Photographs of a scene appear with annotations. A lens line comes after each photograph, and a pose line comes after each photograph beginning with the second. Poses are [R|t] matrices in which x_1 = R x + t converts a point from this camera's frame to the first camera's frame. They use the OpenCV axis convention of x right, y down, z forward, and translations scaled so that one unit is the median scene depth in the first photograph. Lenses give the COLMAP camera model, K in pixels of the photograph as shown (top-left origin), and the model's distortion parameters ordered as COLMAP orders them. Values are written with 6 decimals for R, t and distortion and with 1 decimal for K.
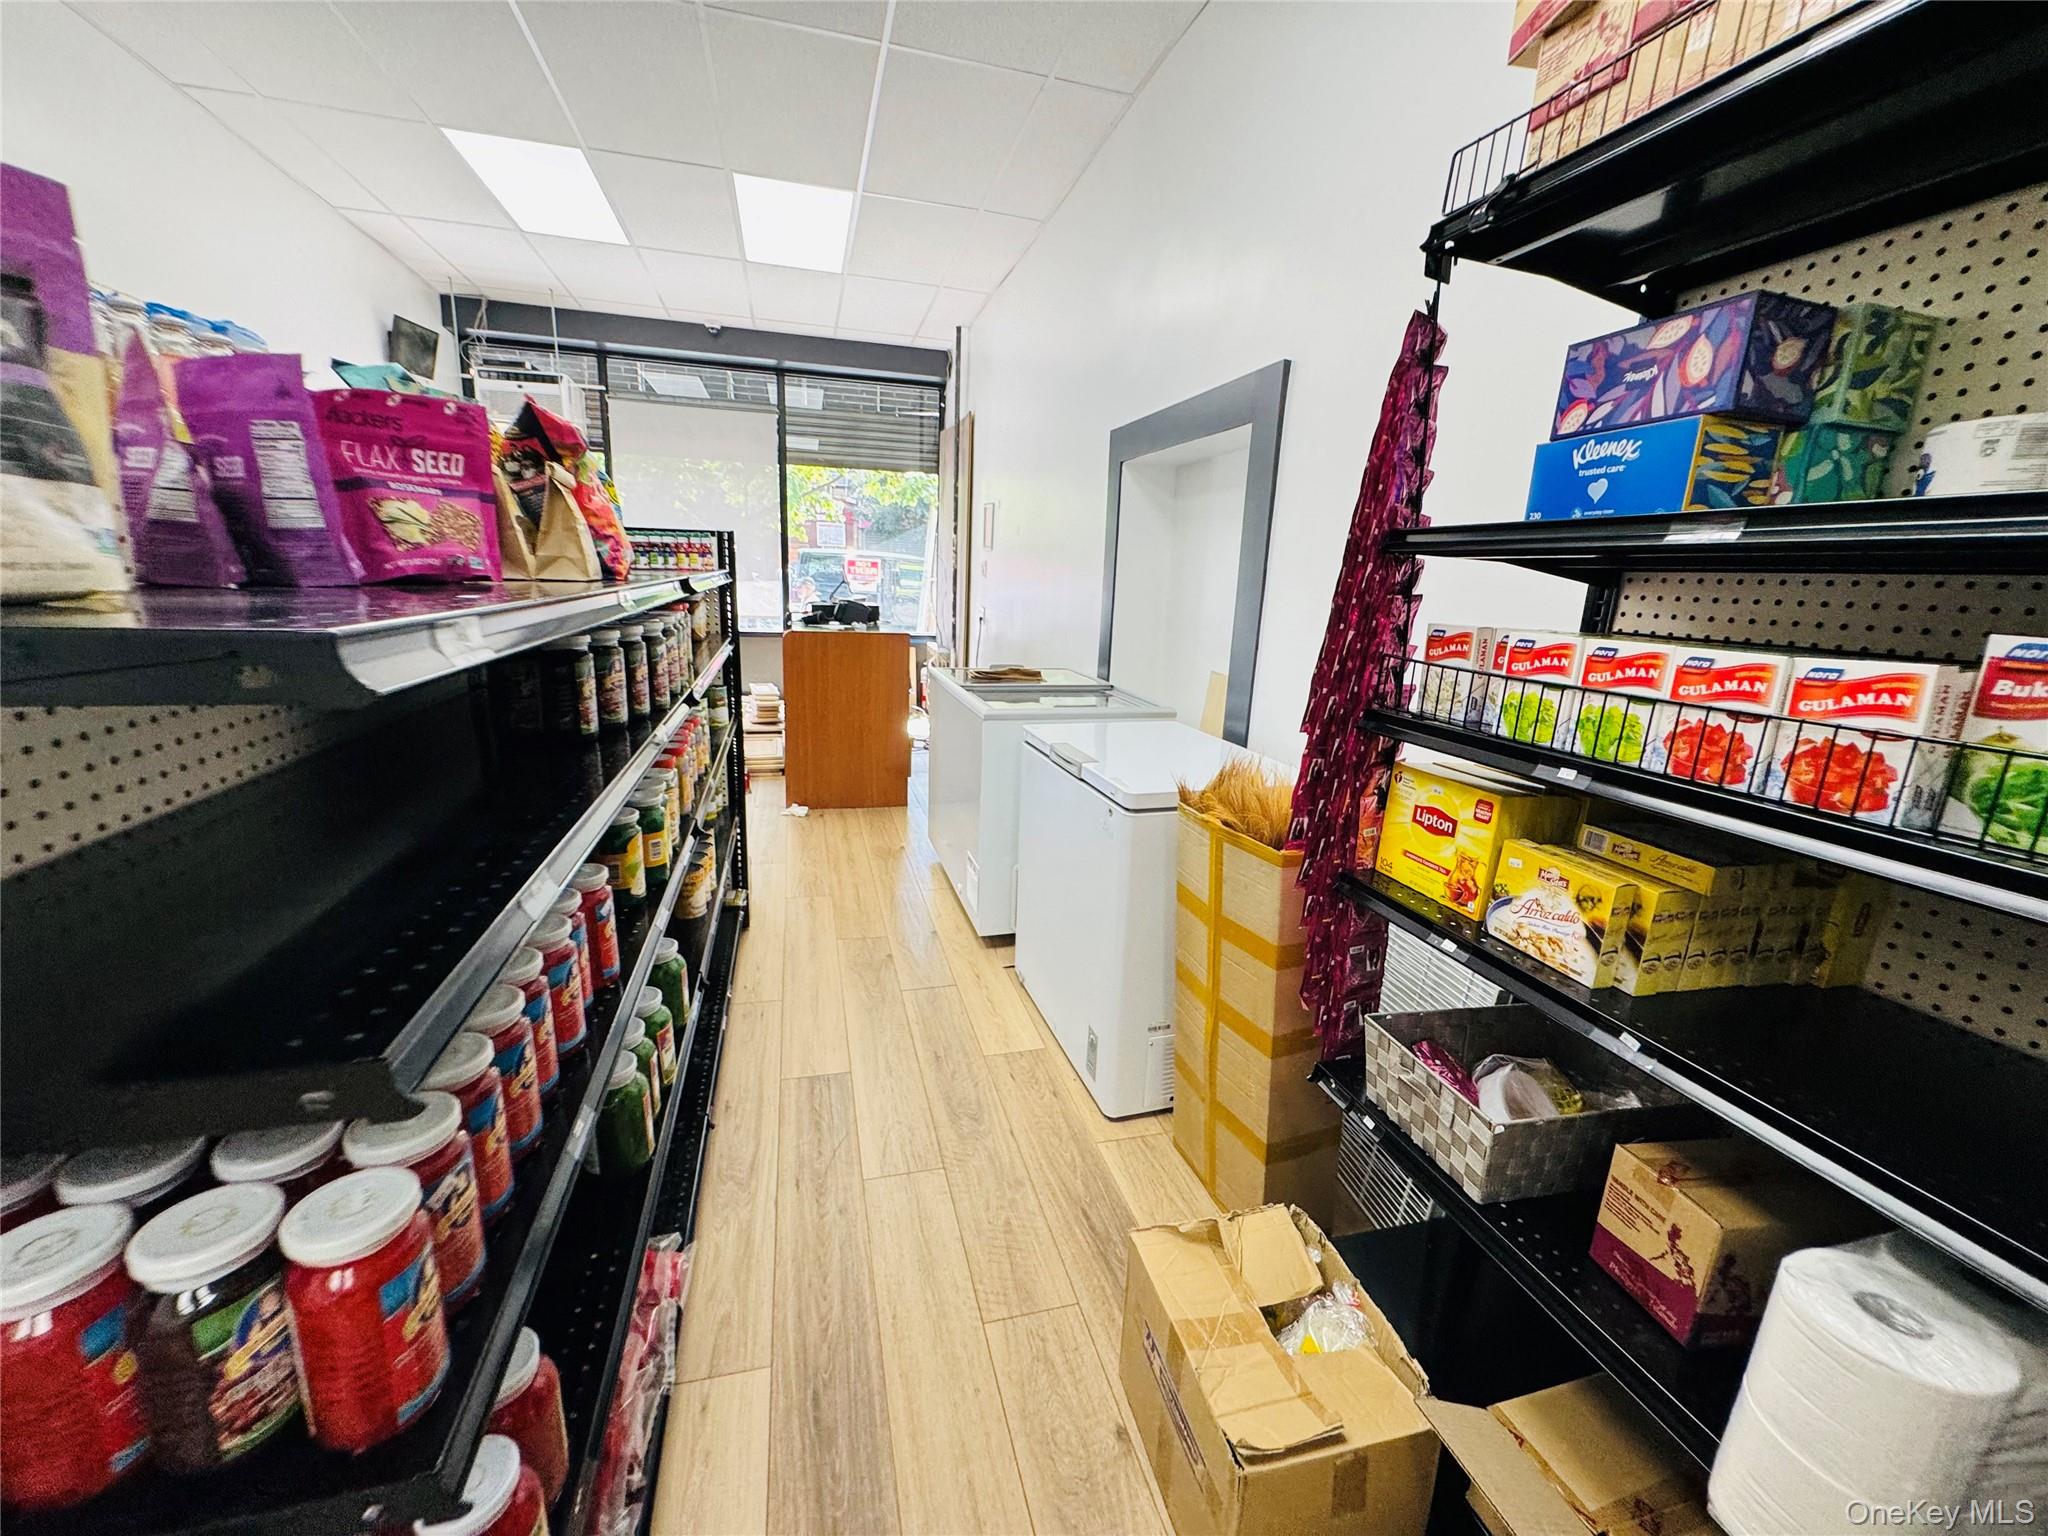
lens RADIAL K [[818.7, 0, 1017.2], [0, 818.7, 763.9], [0, 0, 1]] dist [-0.002211, -0.000362]
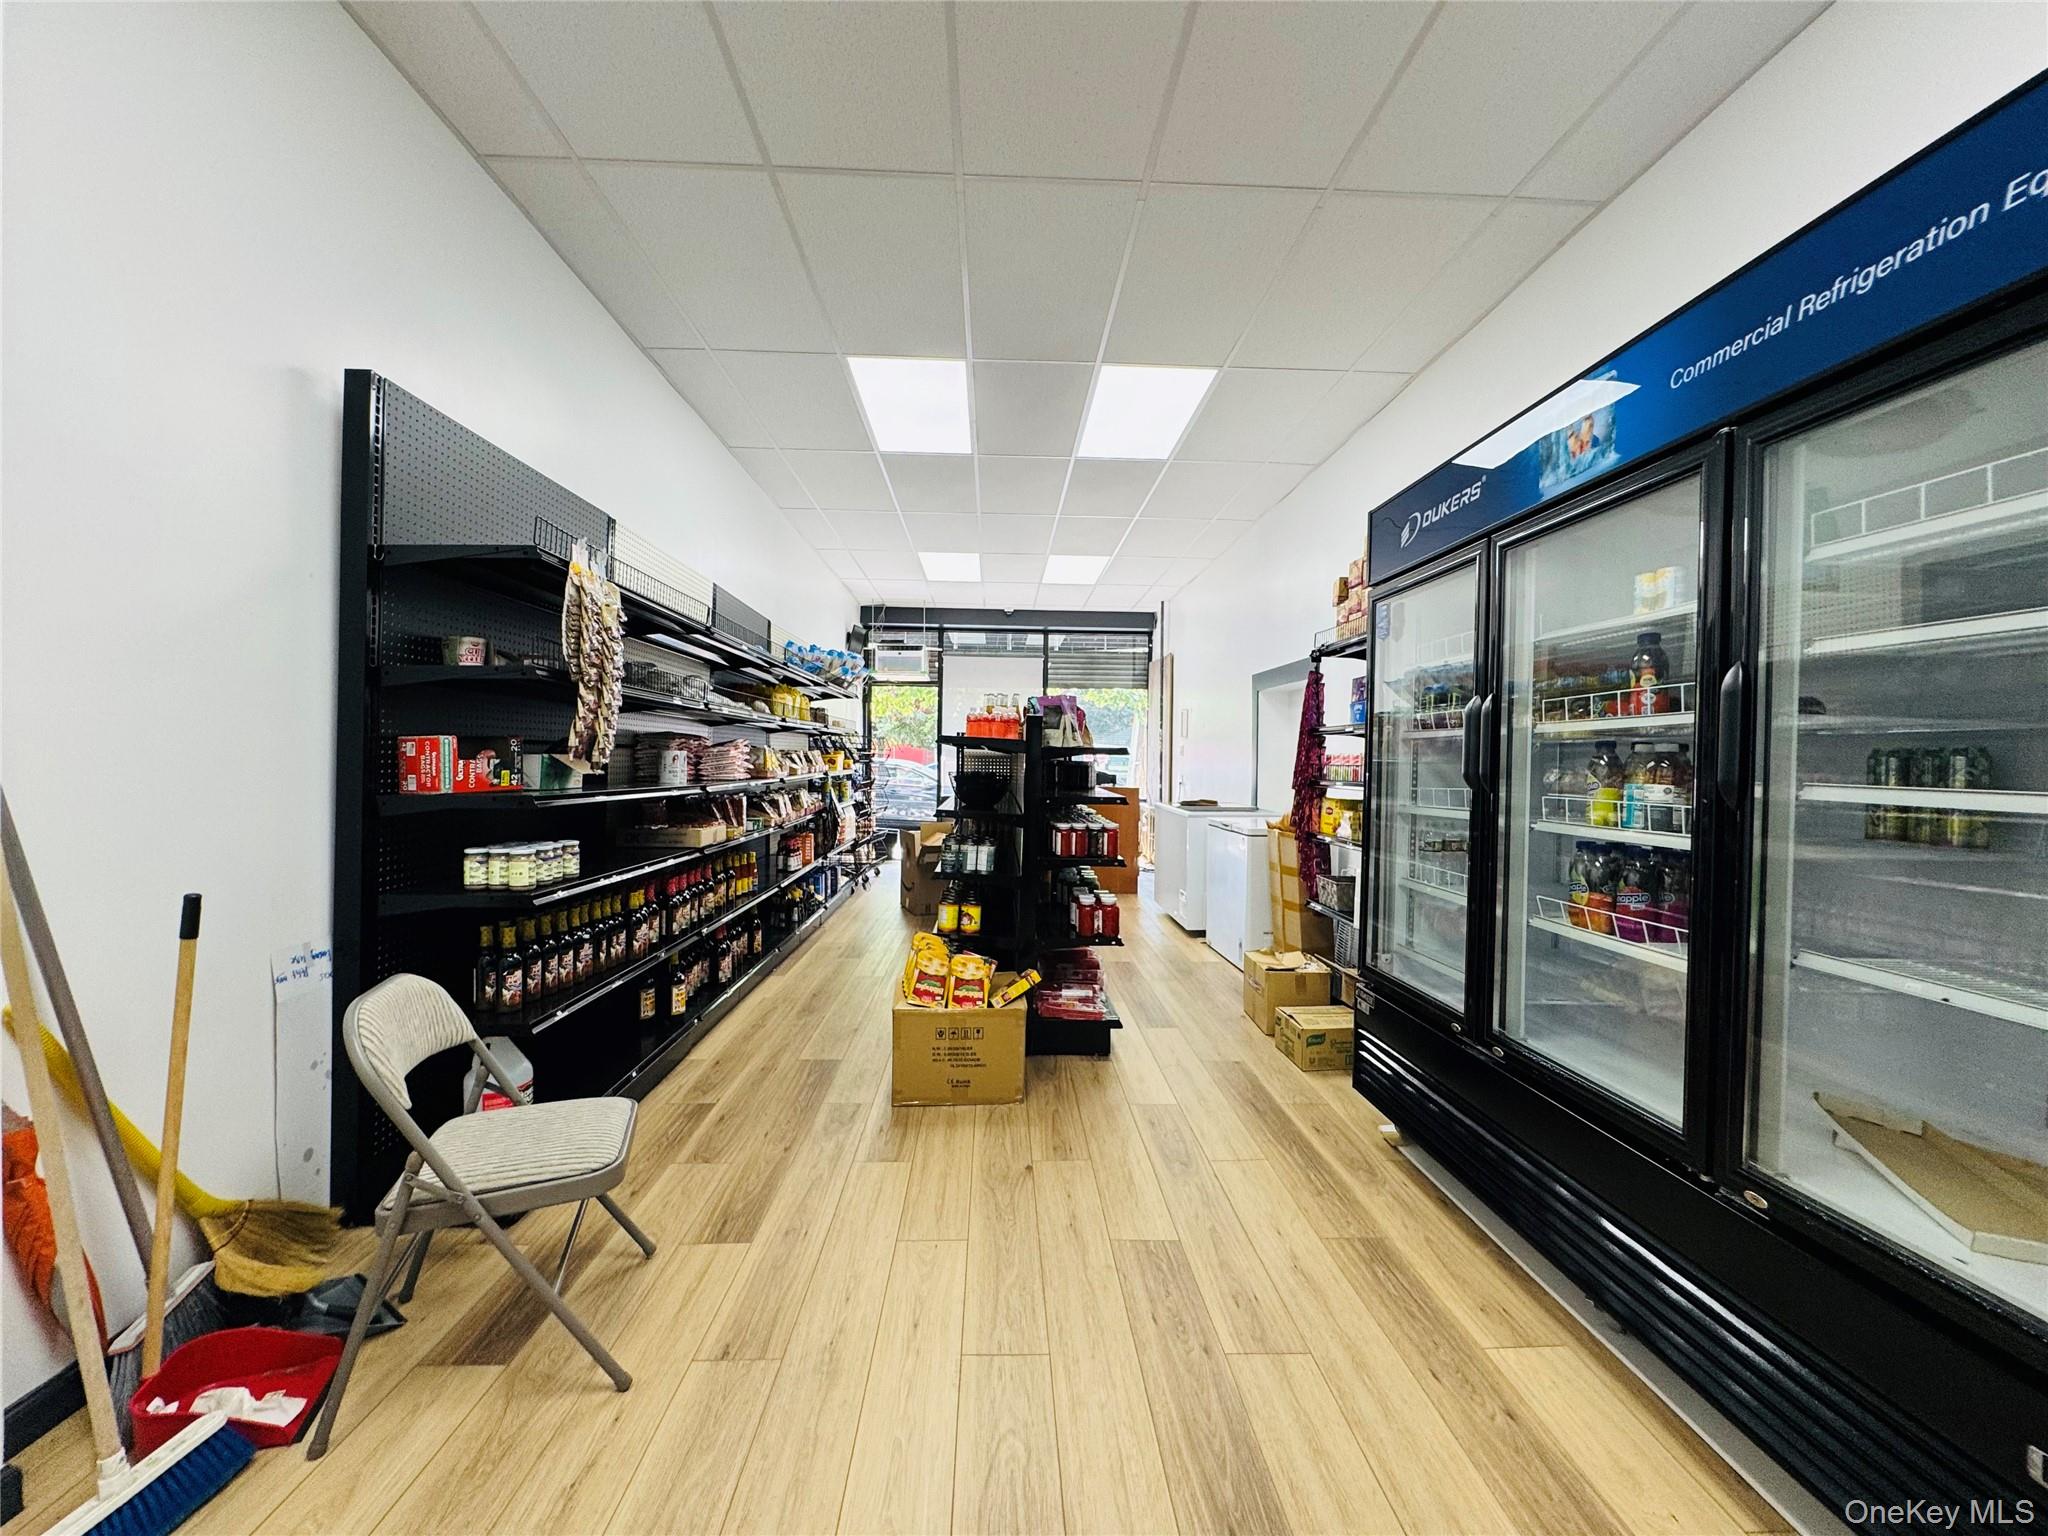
lens RADIAL K [[818.7, 0, 1033.1], [0, 818.7, 770.2], [0, 0, 1]] dist [-0.002211, -0.000362]
pose [[0.977965, -0.023825, -0.207405, 0.017582], [-0.022153, 0.976015, -0.216572, 0.603612], [0.207590, 0.216394, 0.953981, -2.279084]]
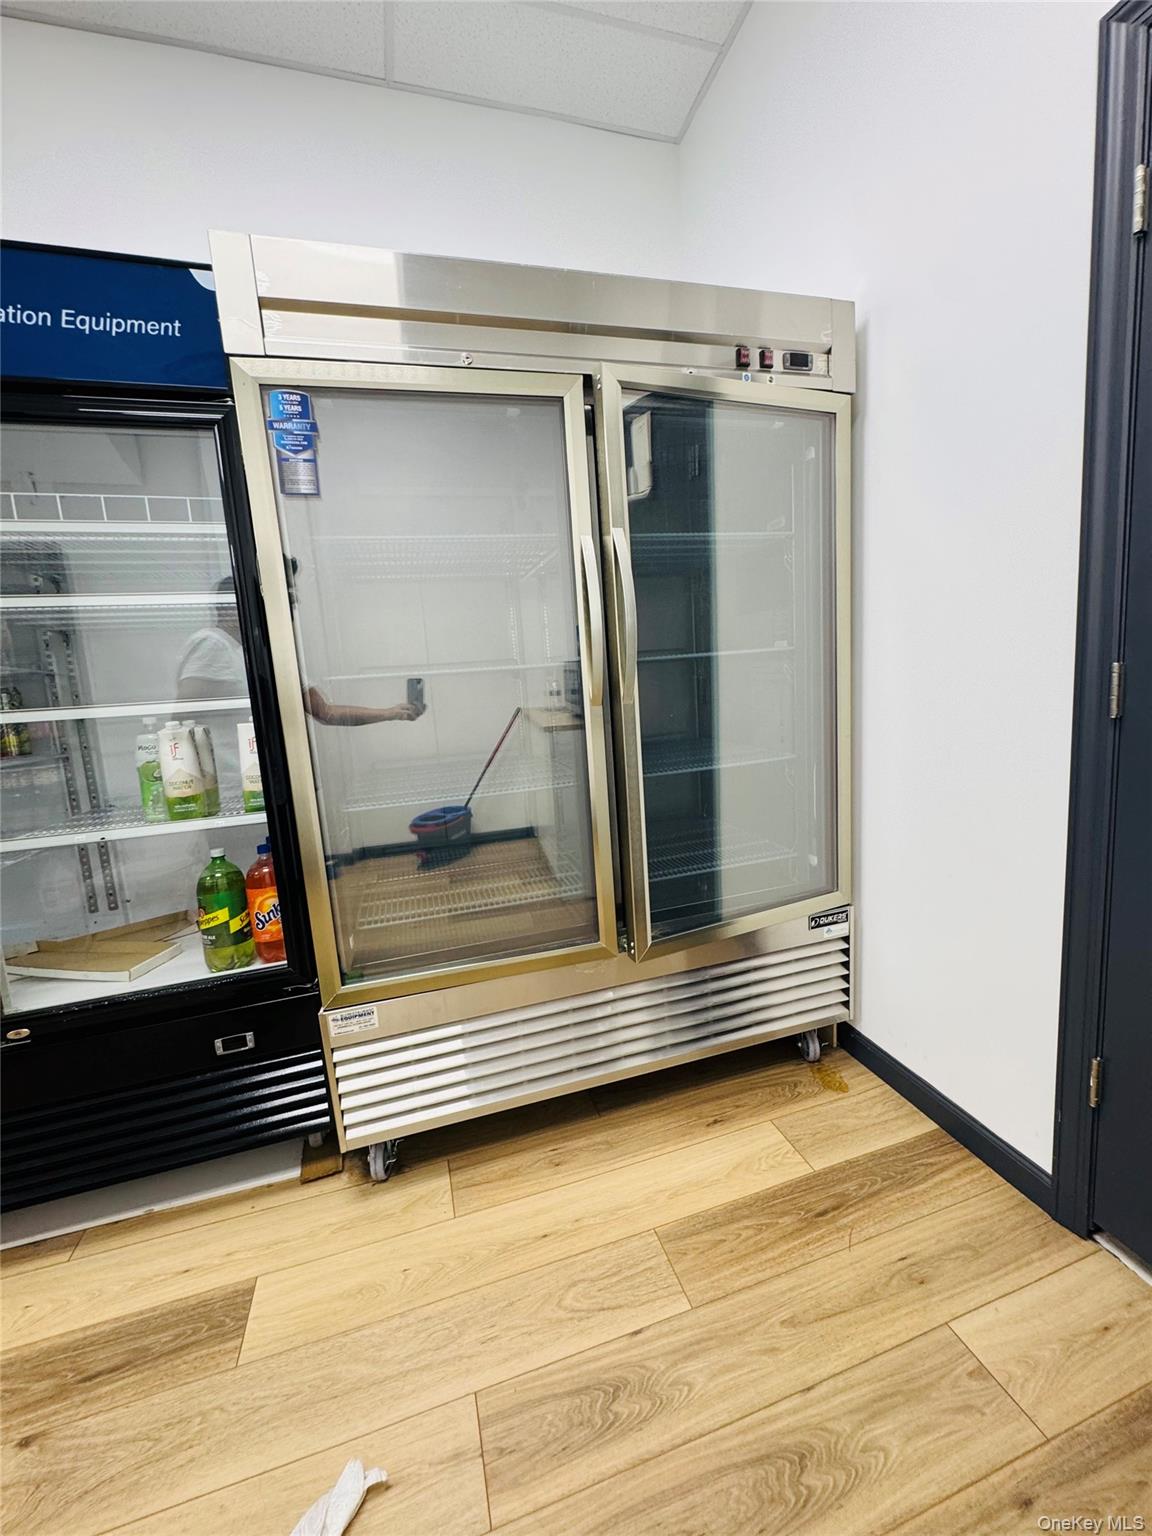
lens RADIAL K [[614.0, 0, 574.3], [0, 614.0, 765.3], [0, 0, 1]] dist [-0.002211, -0.000362]
pose [[-0.039189, -0.171178, 0.984460, -0.262176], [0.292453, 0.940111, 0.175108, 0.566987], [-0.955477, 0.294770, 0.013220, -2.001890]]
